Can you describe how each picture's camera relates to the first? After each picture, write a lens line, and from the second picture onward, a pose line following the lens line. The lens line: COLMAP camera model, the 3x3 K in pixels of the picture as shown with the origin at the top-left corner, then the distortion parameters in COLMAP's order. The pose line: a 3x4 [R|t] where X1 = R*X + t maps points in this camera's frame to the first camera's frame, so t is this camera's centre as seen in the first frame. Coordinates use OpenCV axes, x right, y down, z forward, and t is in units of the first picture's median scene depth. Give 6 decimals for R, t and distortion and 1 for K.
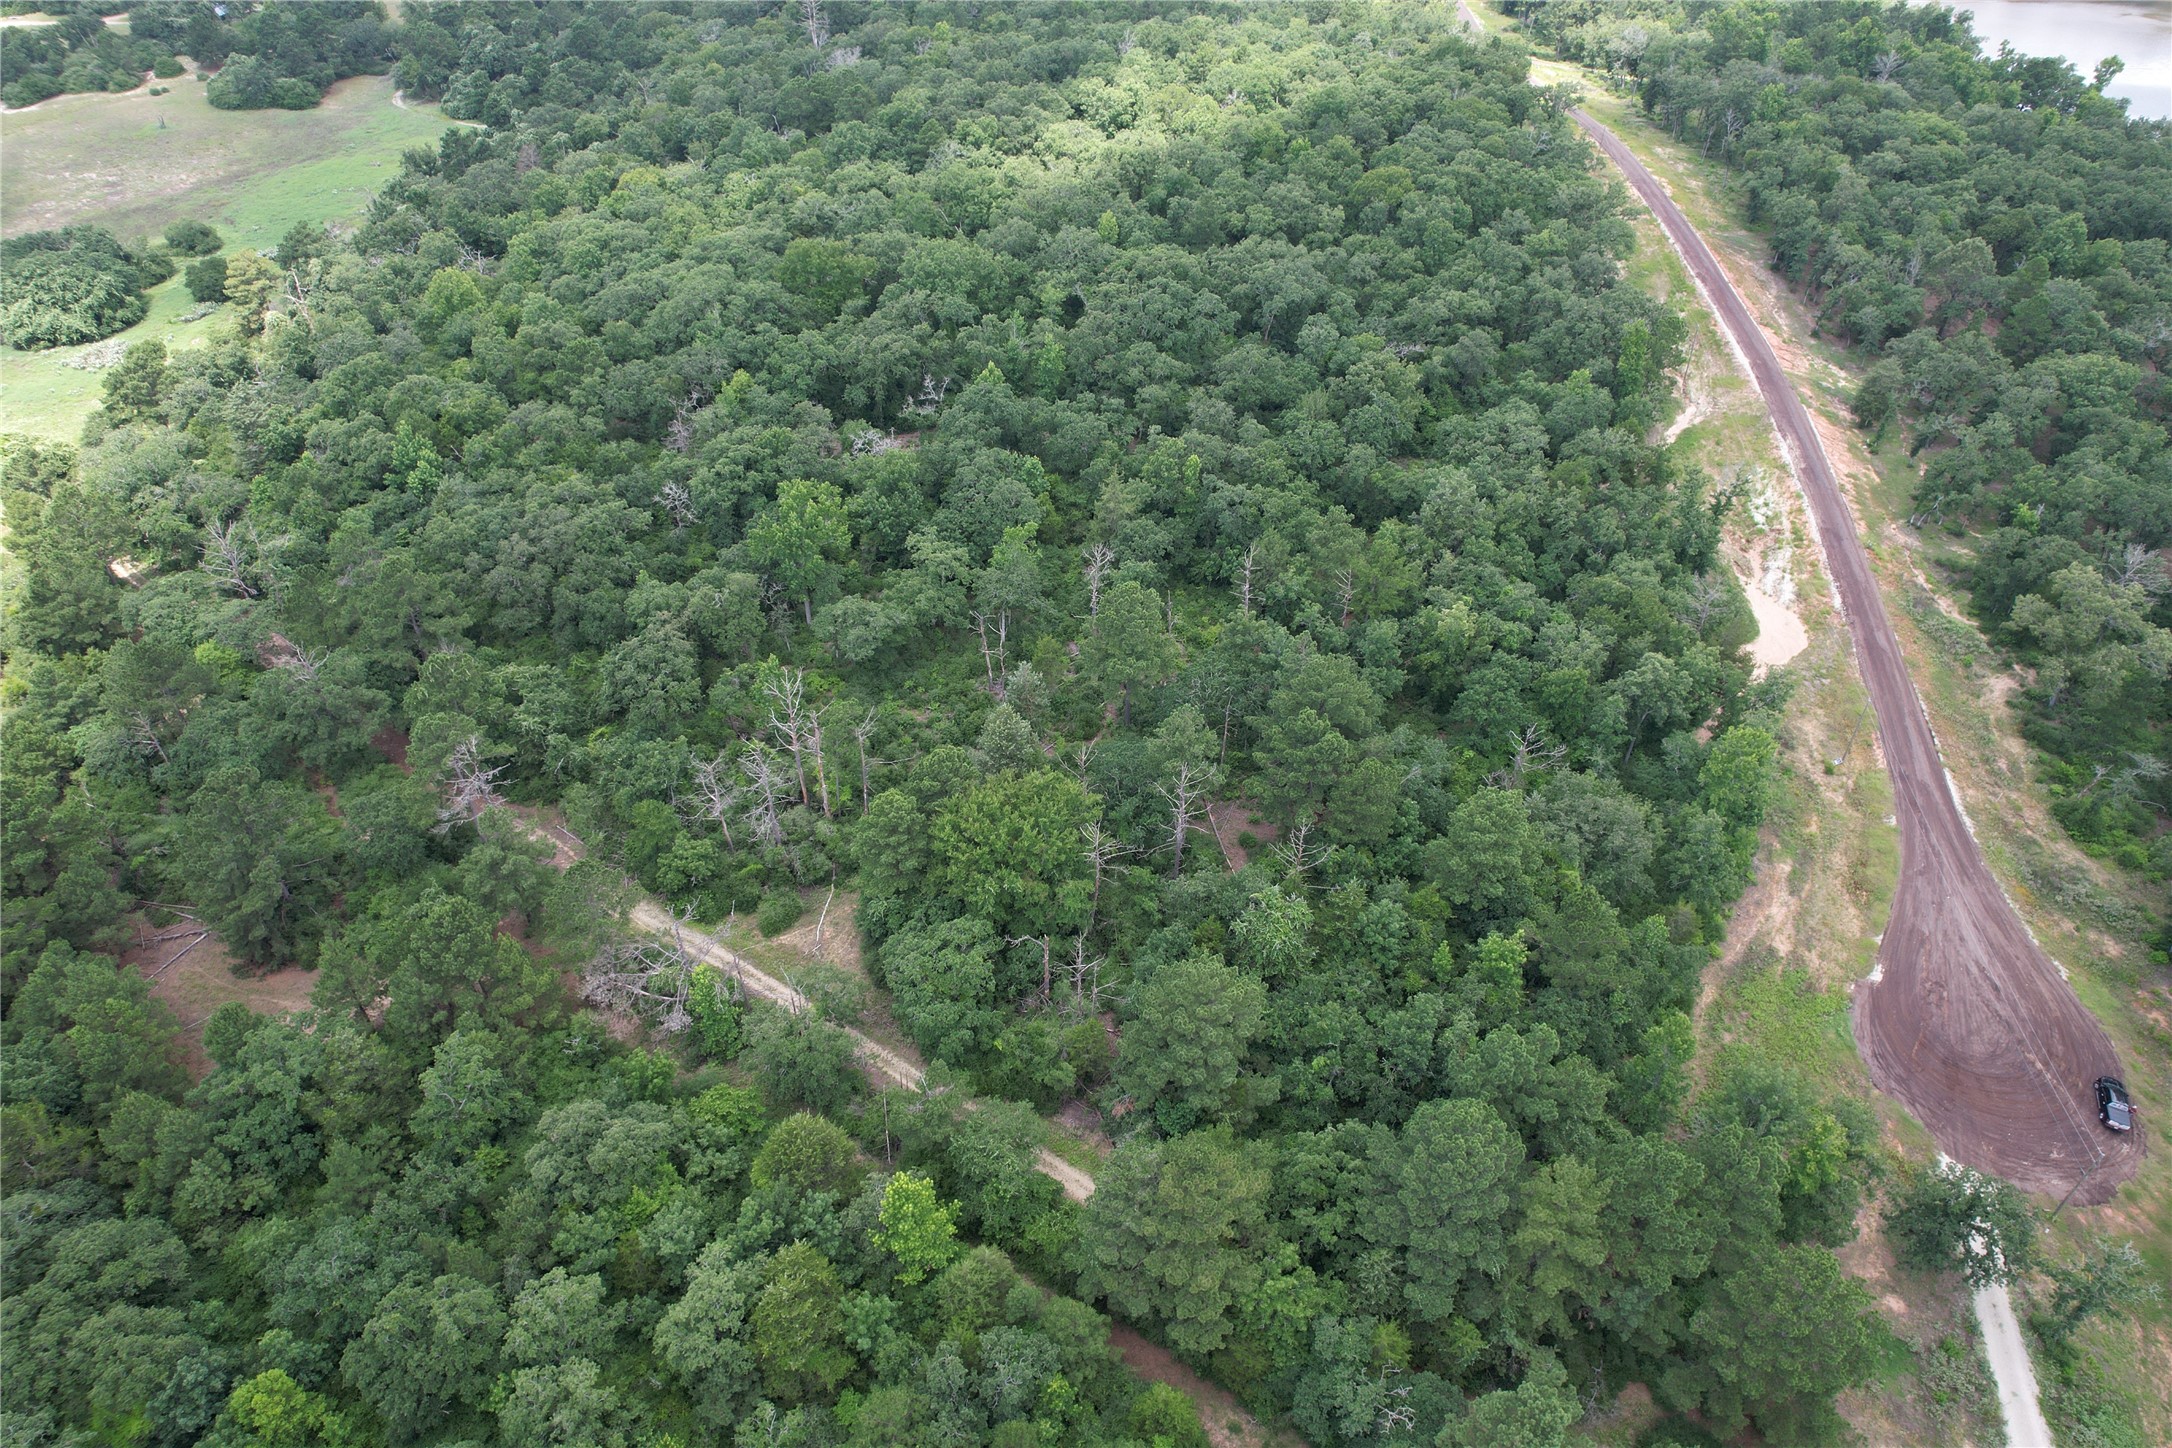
lens RADIAL K [[1386.0, 0, 1091.4], [0, 1386.0, 721.5], [0, 0, 1]] dist [-0.078233, 0.067334]
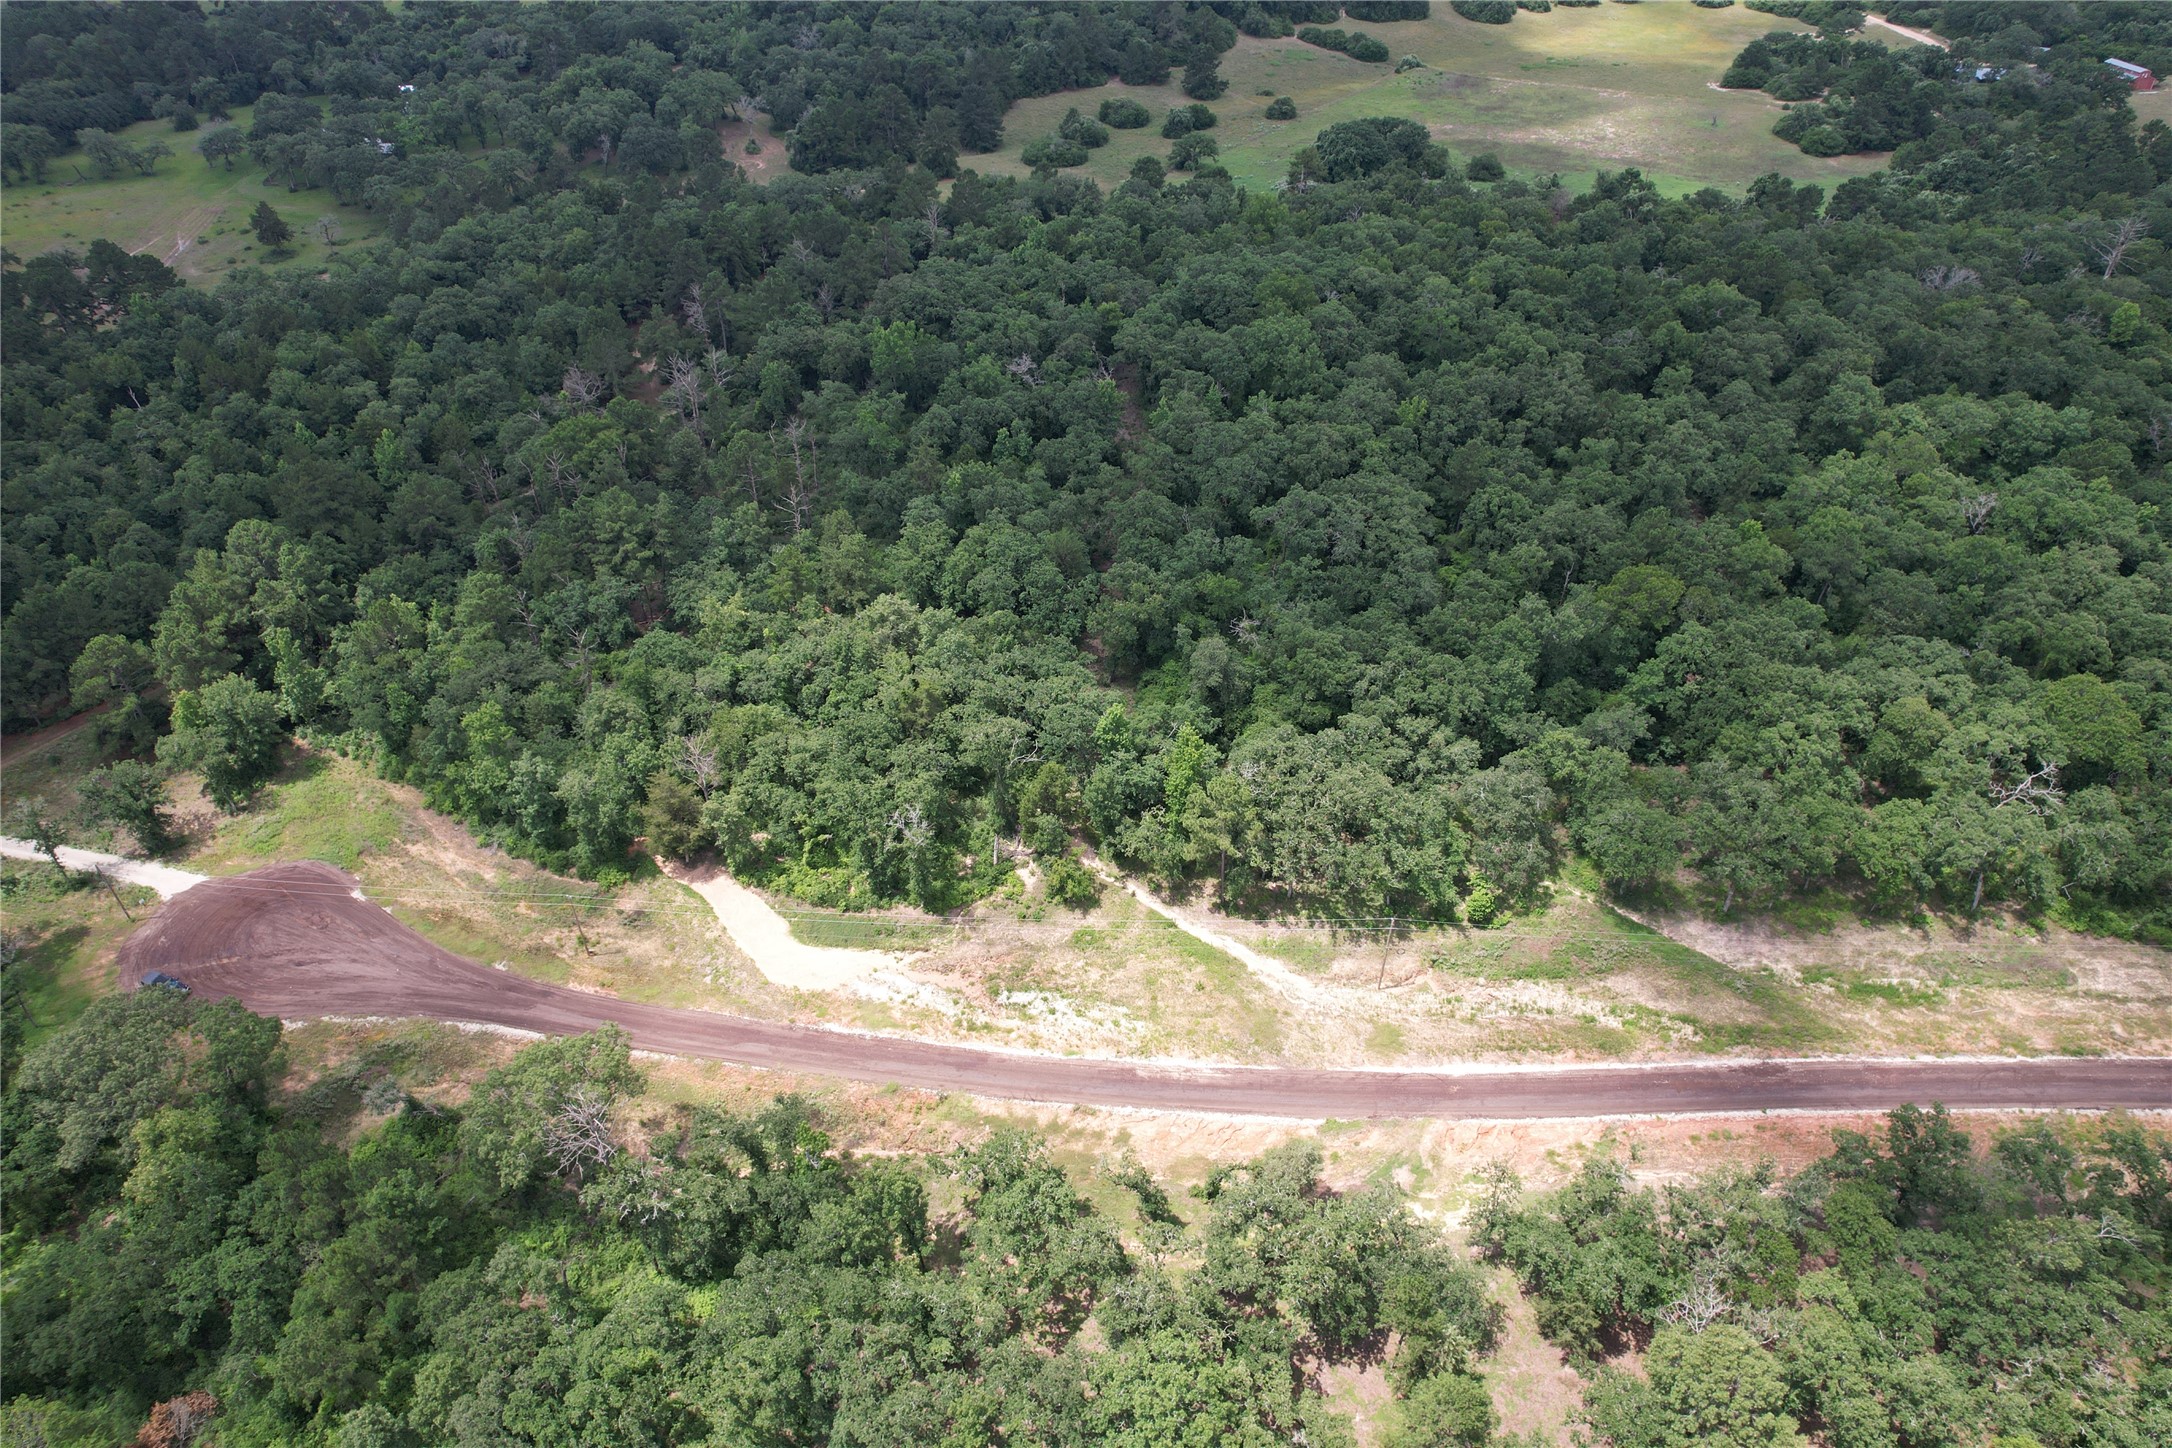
lens RADIAL K [[1386.0, 0, 1091.4], [0, 1386.0, 721.5], [0, 0, 1]] dist [-0.078233, 0.067334]
pose [[-0.013618, 0.625358, -0.780219, 1.242187], [-0.637907, 0.595441, 0.488390, -0.794934], [0.769993, 0.504358, 0.390812, 0.840082]]
